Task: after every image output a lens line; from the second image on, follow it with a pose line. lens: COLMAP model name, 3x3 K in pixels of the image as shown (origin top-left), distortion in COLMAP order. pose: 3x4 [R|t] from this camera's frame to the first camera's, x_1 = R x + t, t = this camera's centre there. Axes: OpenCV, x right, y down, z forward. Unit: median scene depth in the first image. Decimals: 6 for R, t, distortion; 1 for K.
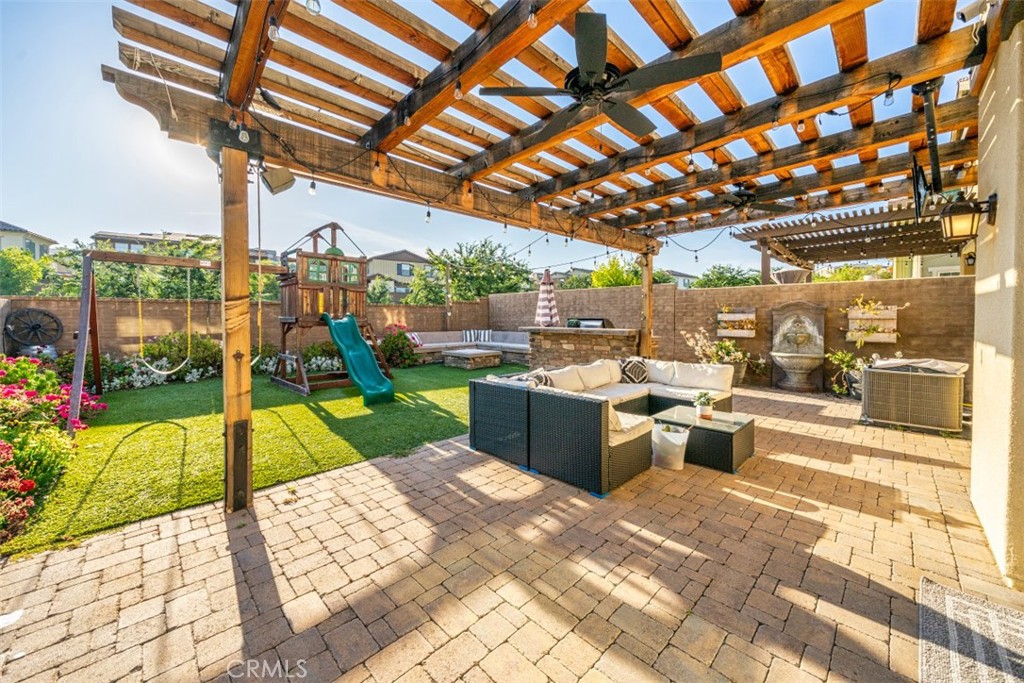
lens RADIAL K [[354.0, 0, 490.4], [0, 354.0, 332.6], [0, 0, 1]] dist [-0.026596, 0.002192]
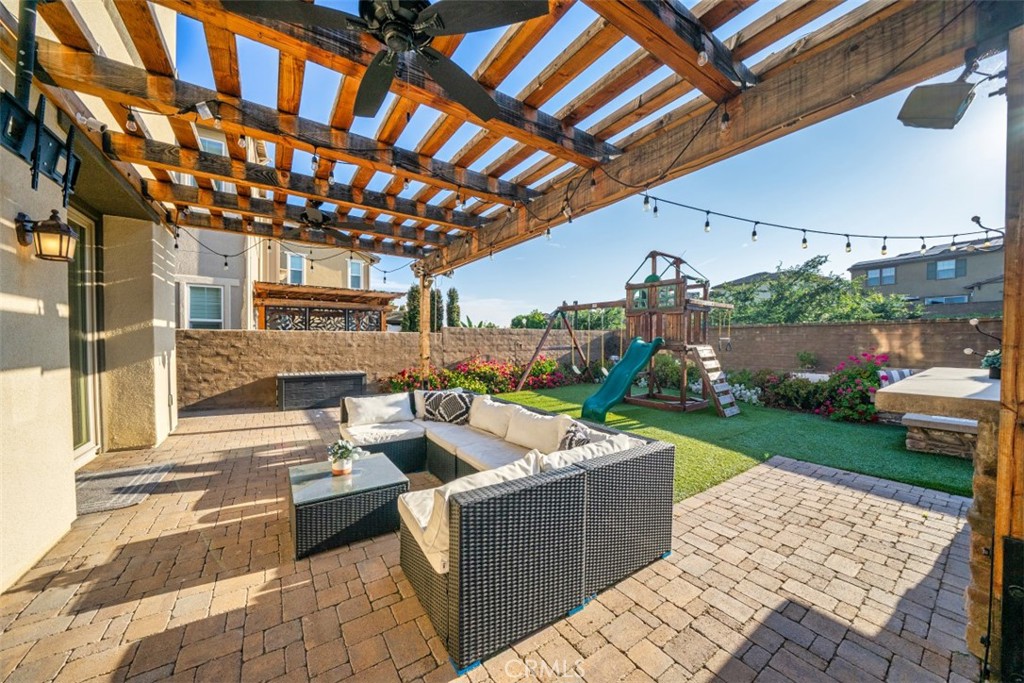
lens RADIAL K [[354.0, 0, 508.8], [0, 354.0, 347.9], [0, 0, 1]] dist [-0.026596, 0.002192]
pose [[-0.115071, 0.021808, -0.993118, 0.615193], [-0.044177, 0.998657, 0.027048, -0.031539], [0.992374, 0.046986, -0.113953, 0.665520]]
